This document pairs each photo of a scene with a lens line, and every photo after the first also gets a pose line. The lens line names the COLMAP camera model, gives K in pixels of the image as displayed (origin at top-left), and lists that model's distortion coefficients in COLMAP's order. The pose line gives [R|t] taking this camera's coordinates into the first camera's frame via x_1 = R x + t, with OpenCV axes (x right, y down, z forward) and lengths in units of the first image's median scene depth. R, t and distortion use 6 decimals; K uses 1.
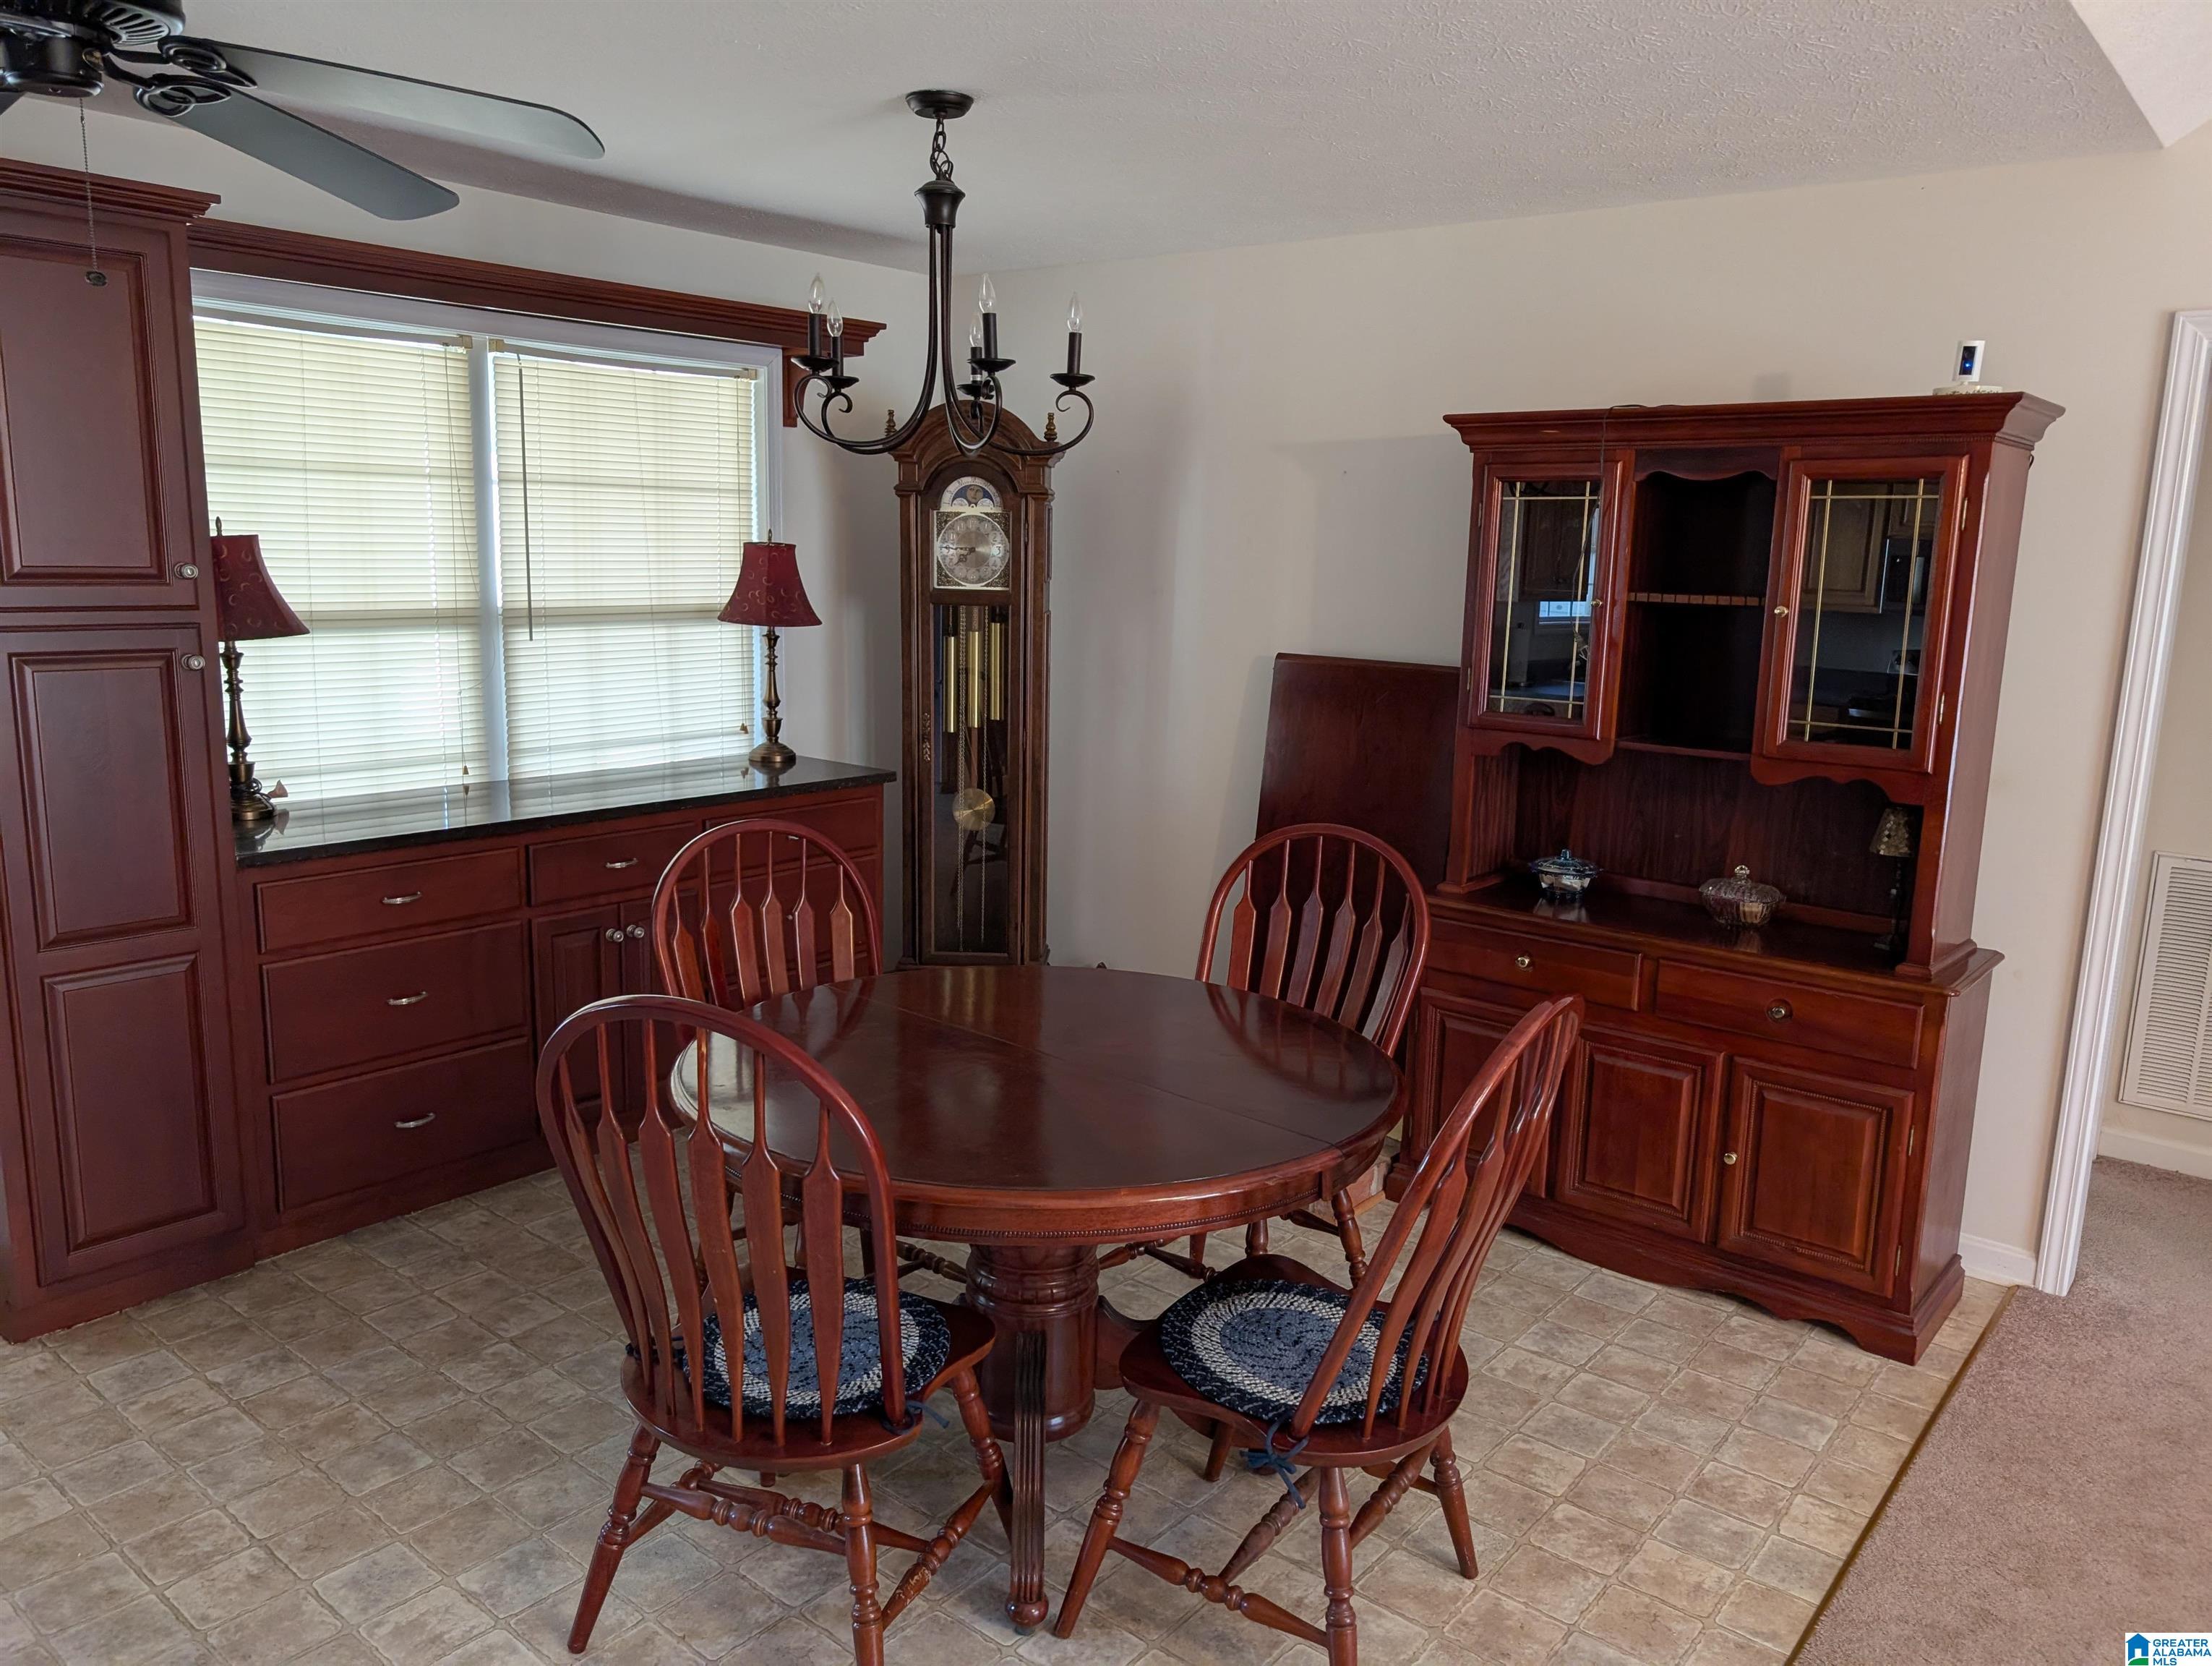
lens RADIAL K [[1572.5, 0, 1100.3], [0, 1572.5, 829.5], [0, 0, 1]] dist [0.029682, -0.003710]
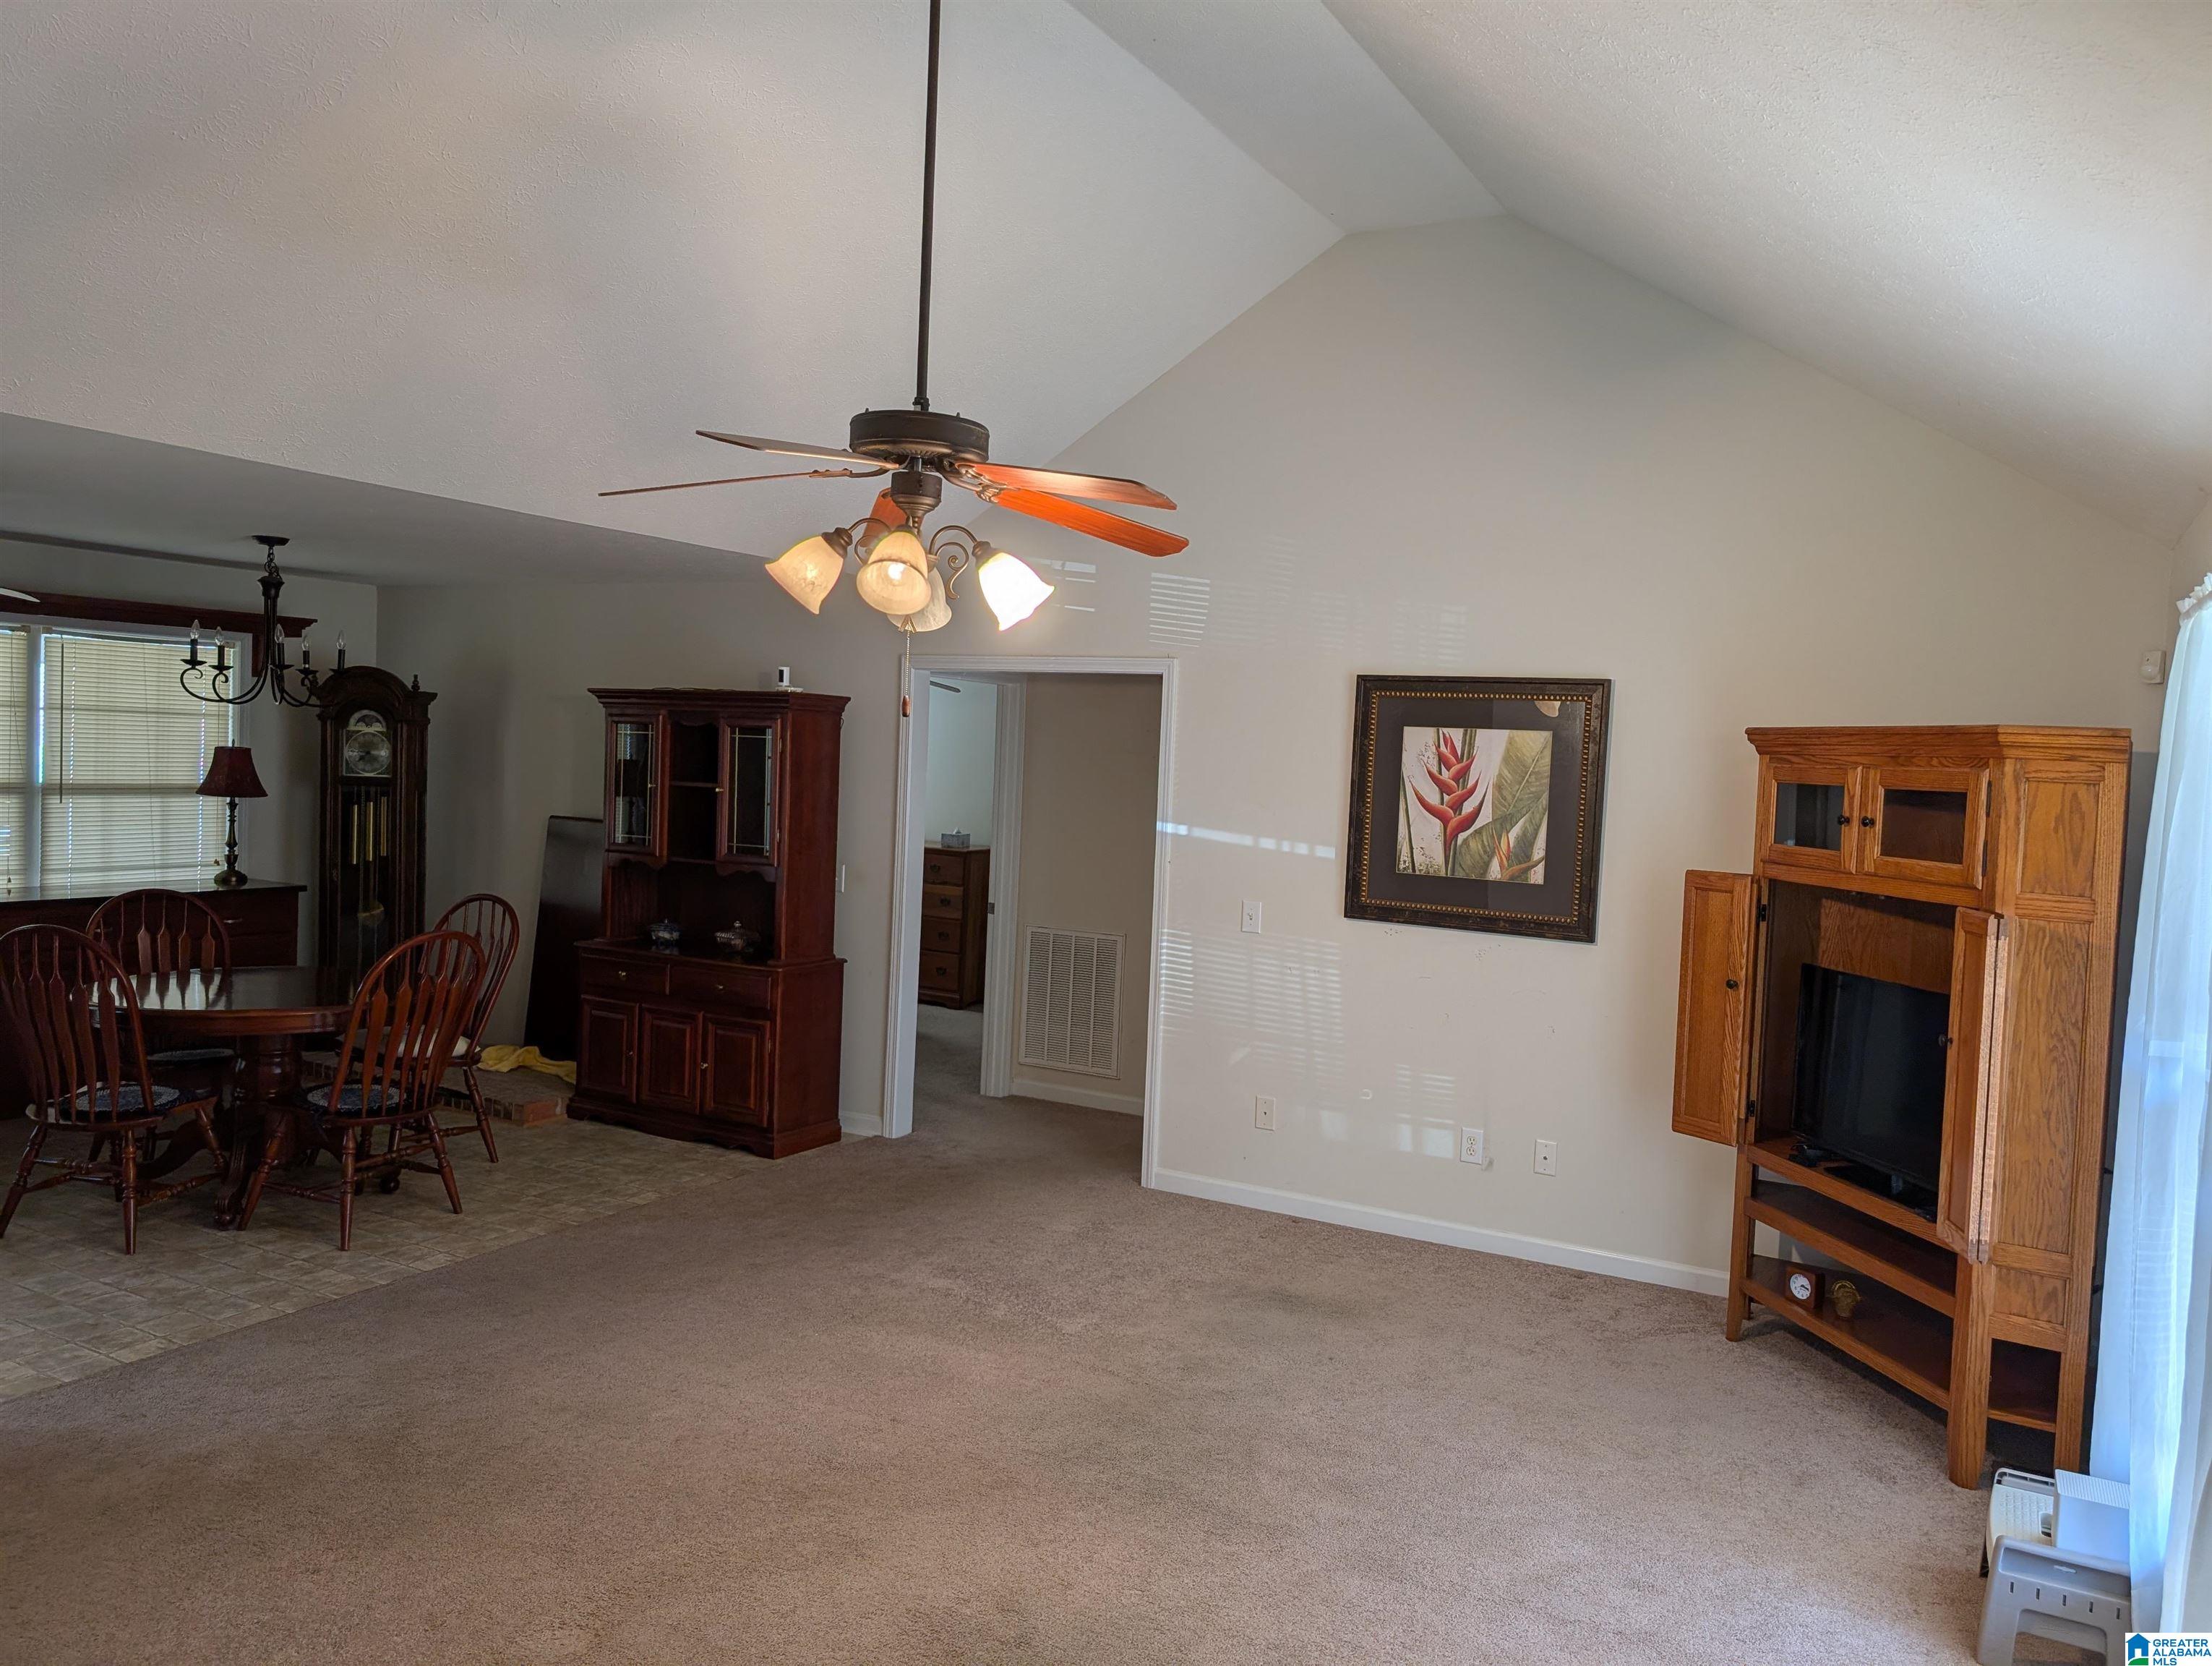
lens RADIAL K [[1572.5, 0, 1111.1], [0, 1572.5, 840.8], [0, 0, 1]] dist [0.029682, -0.003710]
pose [[0.985691, 0.004888, 0.168493, 0.415487], [0.015290, 0.992866, -0.118249, 0.124718], [-0.167869, 0.119133, 0.978584, -0.760443]]
